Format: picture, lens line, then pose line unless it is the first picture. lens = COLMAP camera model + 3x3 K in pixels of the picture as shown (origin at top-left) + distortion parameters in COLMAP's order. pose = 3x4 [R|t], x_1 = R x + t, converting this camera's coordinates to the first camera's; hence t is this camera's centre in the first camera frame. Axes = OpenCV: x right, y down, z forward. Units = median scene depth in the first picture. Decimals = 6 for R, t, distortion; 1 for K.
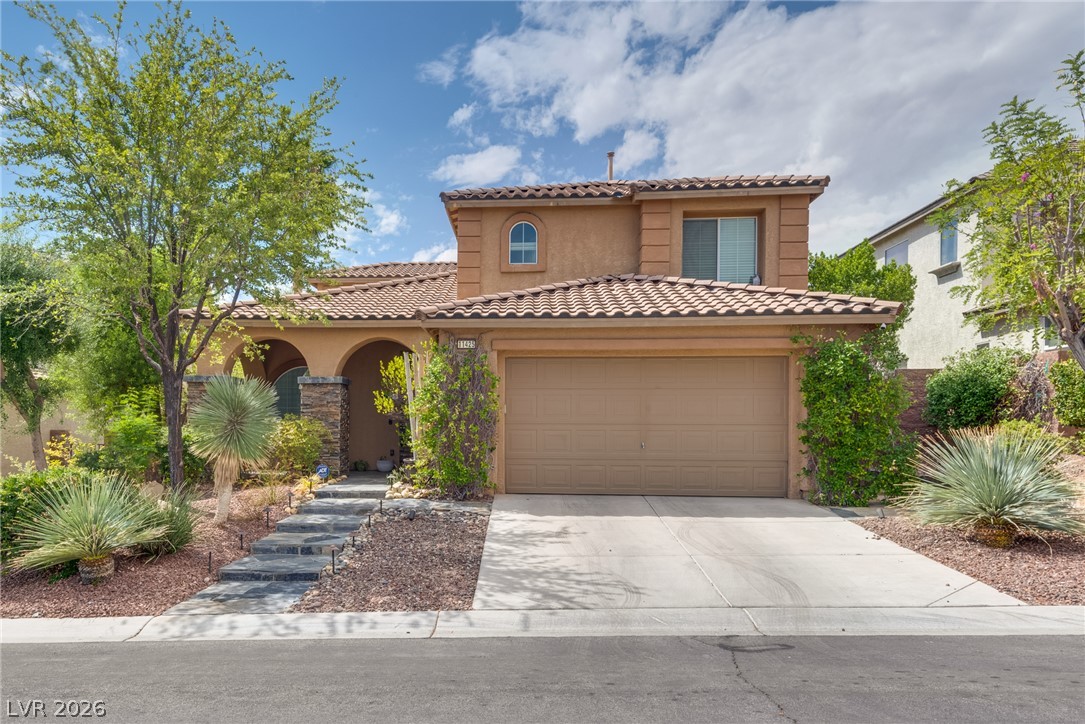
lens RADIAL K [[498.2, 0, 520.1], [0, 498.2, 345.8], [0, 0, 1]] dist [0.012895, -0.000405]
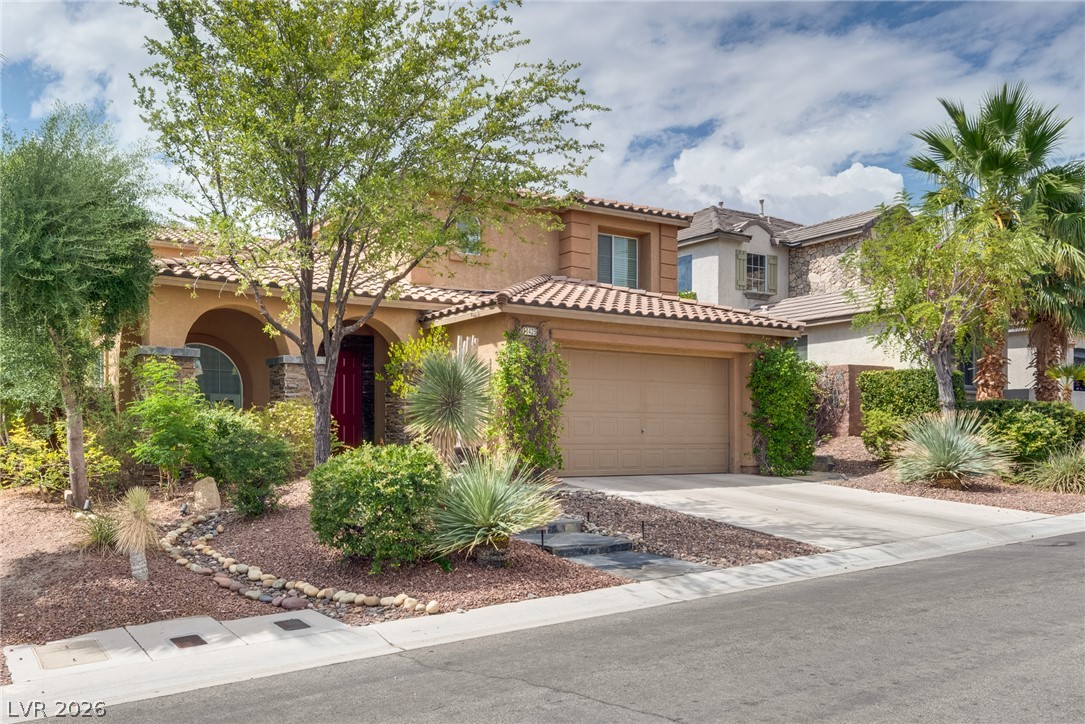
lens RADIAL K [[498.2, 0, 520.1], [0, 498.2, 345.8], [0, 0, 1]] dist [0.012895, -0.000405]
pose [[0.922435, 0.058810, 0.381647, -0.428309], [-0.061487, 0.998094, -0.005188, 0.027622], [-0.381225, -0.018681, 0.924294, 0.058087]]
